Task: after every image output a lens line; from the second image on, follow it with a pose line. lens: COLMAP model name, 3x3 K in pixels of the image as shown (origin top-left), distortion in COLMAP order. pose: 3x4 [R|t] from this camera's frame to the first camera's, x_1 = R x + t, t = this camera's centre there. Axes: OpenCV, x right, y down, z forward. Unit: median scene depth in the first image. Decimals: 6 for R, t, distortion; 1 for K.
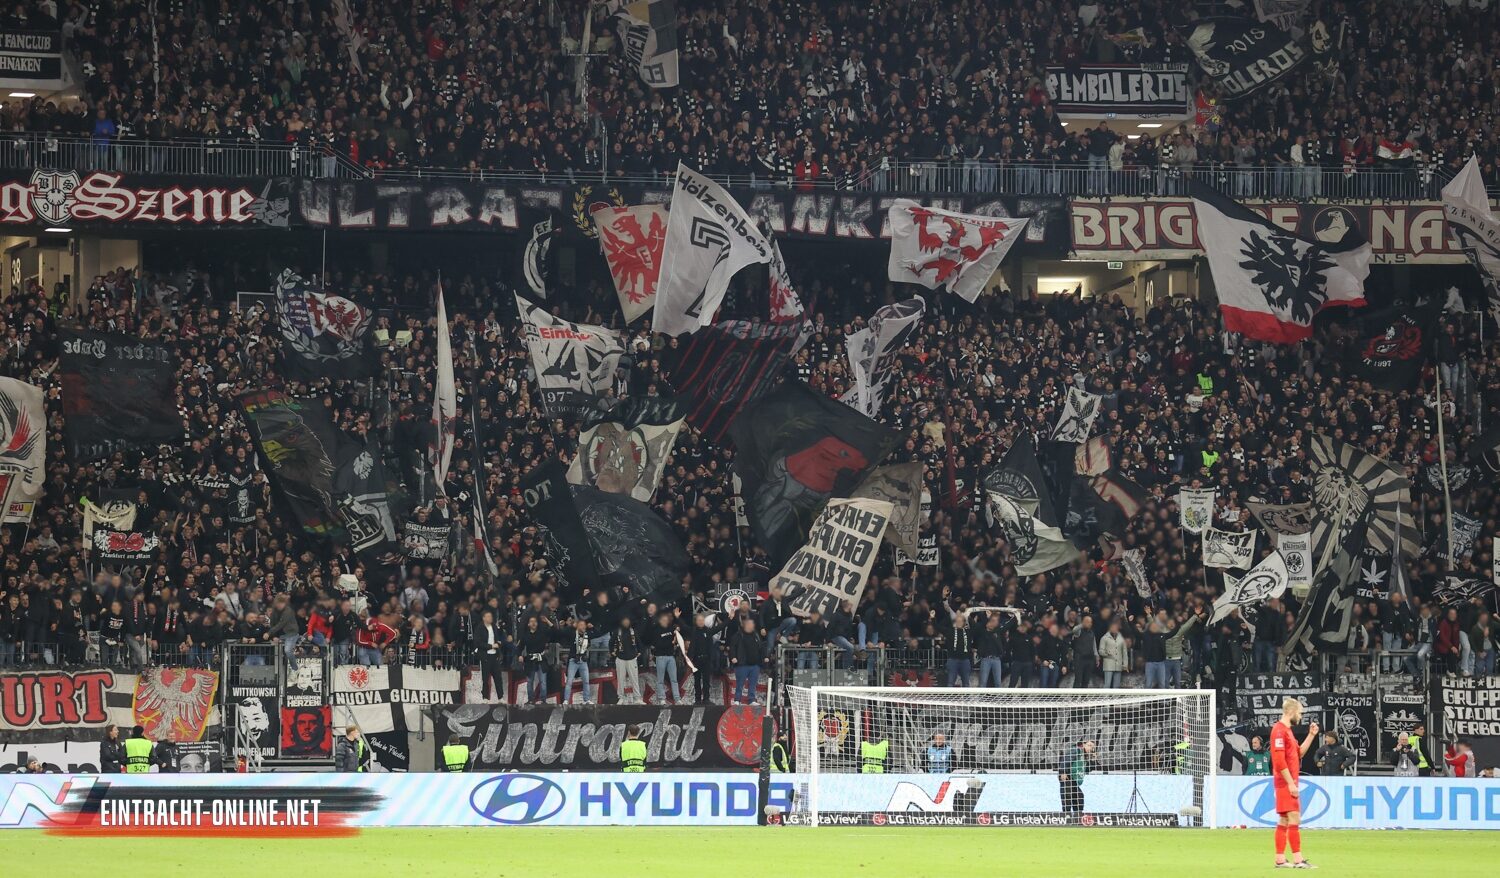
lens RADIAL K [[6365.4, 0, 747.3], [0, 6365.4, 506.9], [0, 0, 1]] dist [0.491151, 3.879706]
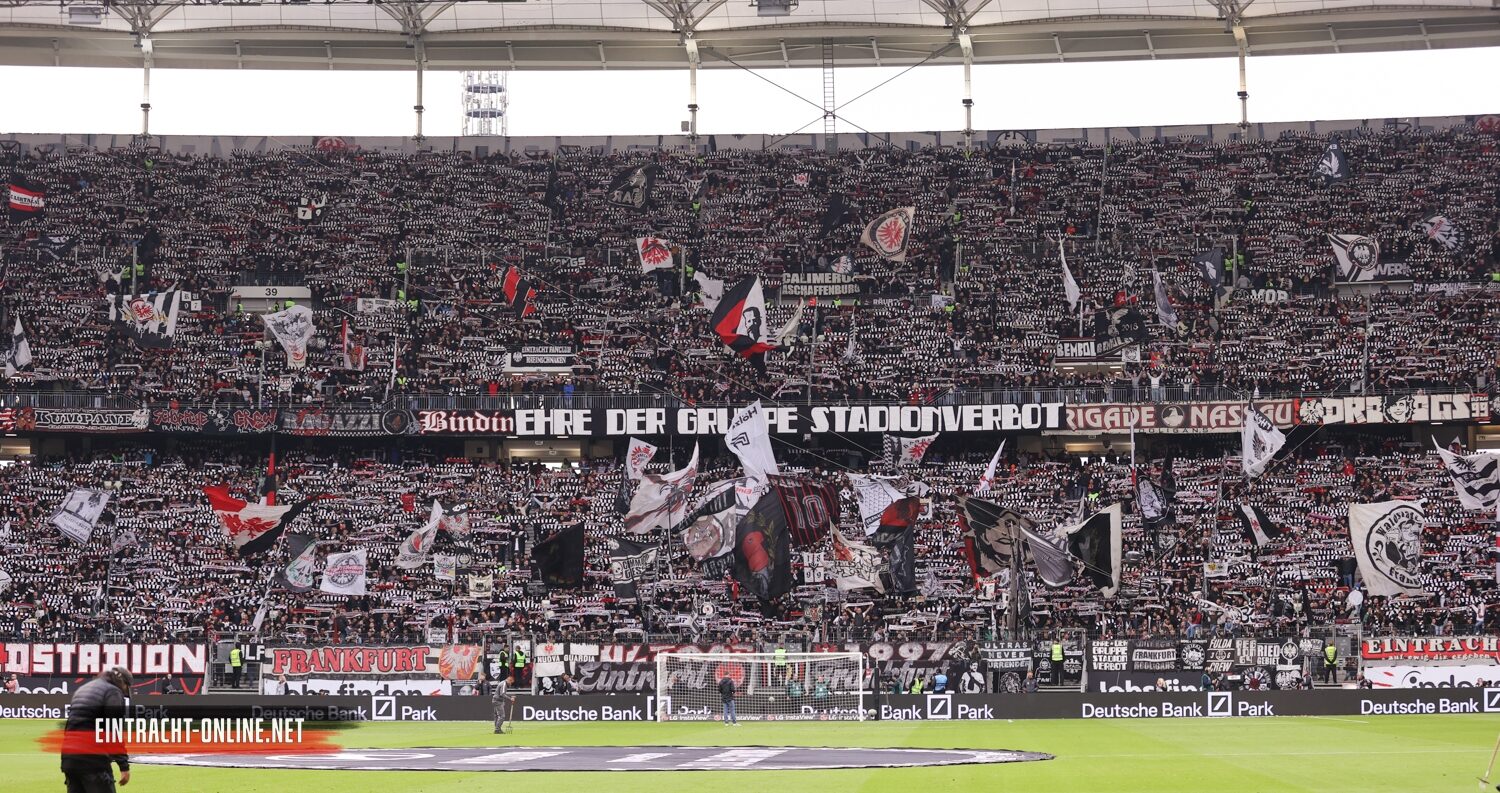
lens RADIAL K [[3049.4, 0, 725.5], [0, 3049.4, 447.1], [0, 0, 1]] dist [-0.333977, 0.002069]
pose [[0.950985, -0.029887, -0.307788, 0.299093], [0.018837, 0.999069, -0.038810, 0.000353], [0.308662, 0.031110, 0.950663, 0.066934]]
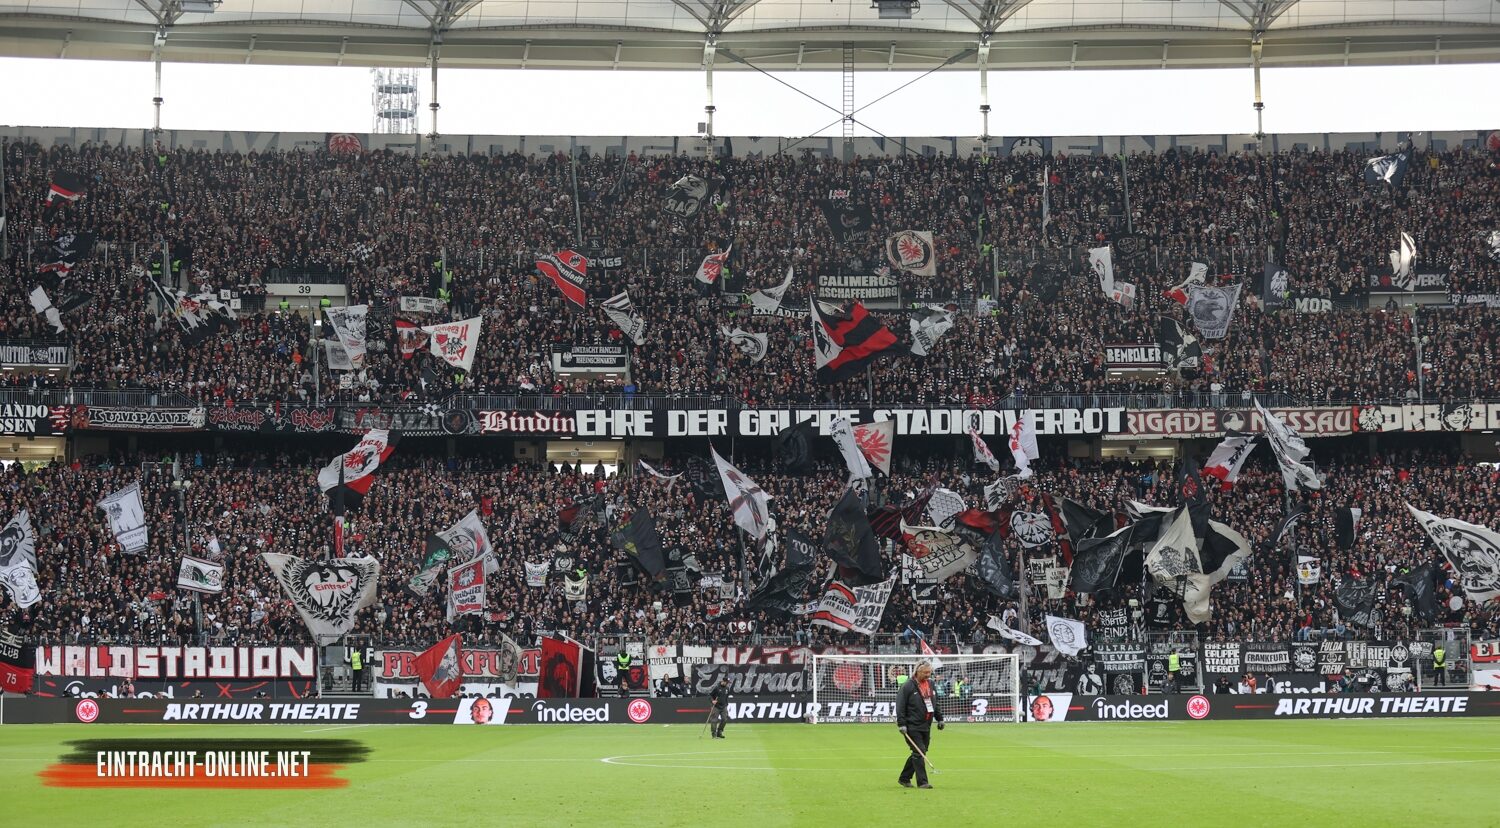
lens RADIAL K [[3029.3, 0, 748.5], [0, 3029.3, 538.9], [0, 0, 1]] dist [-0.315303, -0.008486]
pose [[0.973840, -0.017314, -0.226573, 0.188019], [0.015757, 0.999838, -0.008678, -0.000809], [0.226686, 0.004881, 0.973956, 0.045966]]
